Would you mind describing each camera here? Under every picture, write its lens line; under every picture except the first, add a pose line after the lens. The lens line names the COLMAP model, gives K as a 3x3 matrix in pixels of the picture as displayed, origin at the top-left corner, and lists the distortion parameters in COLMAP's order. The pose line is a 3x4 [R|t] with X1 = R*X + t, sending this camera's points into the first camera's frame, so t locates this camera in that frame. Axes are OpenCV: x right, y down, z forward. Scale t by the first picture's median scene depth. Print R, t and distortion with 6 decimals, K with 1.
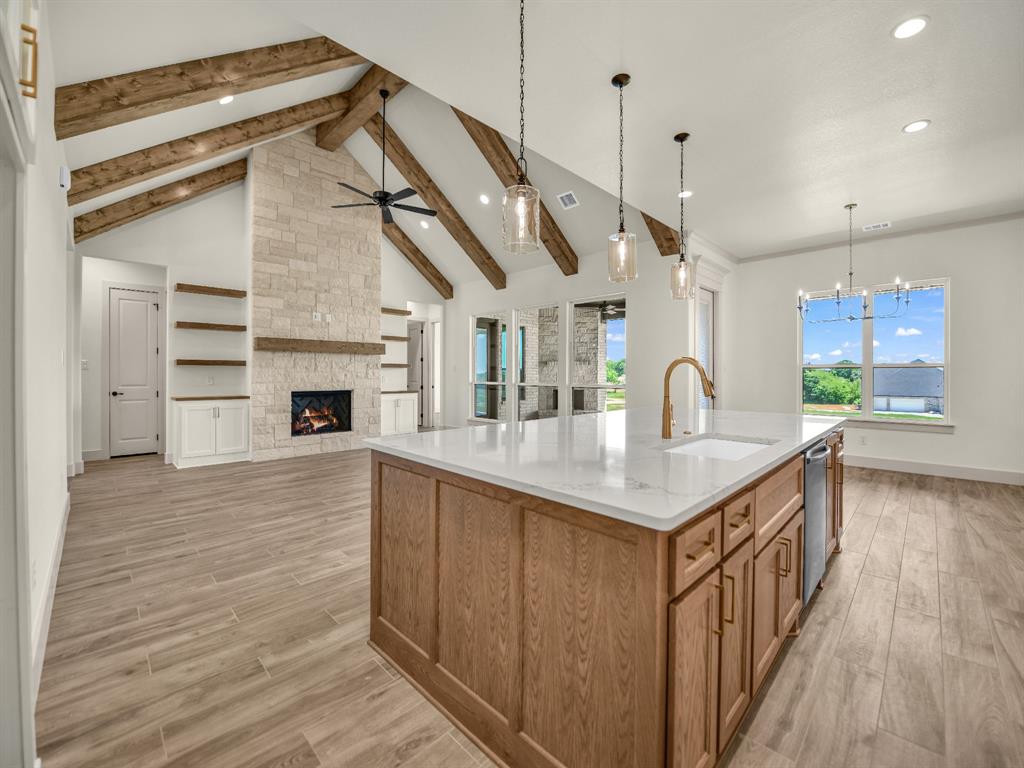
lens RADIAL K [[417.3, 0, 454.8], [0, 417.3, 379.3], [0, 0, 1]] dist [-0.024660, -0.000908]
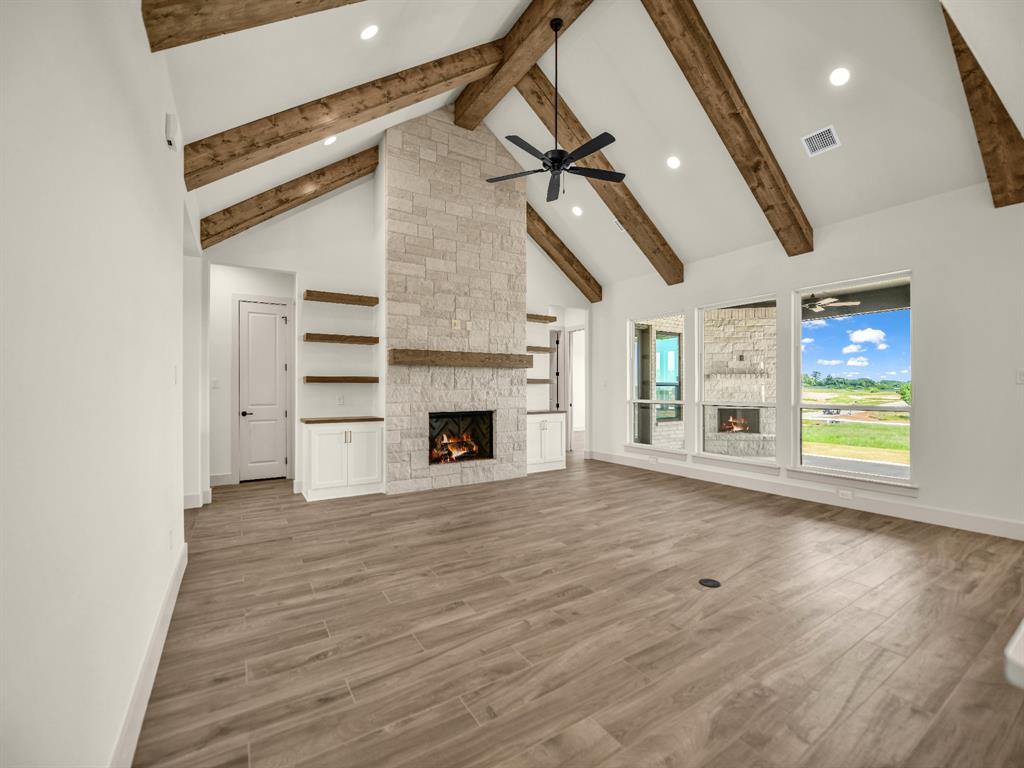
lens RADIAL K [[411.2, 0, 476.5], [0, 411.2, 390.1], [0, 0, 1]] dist [-0.016767, -0.000790]
pose [[0.982665, -0.005657, -0.185303, -0.144370], [0.003777, 0.999938, -0.010499, -0.007459], [0.185351, 0.009617, 0.982625, 0.193749]]
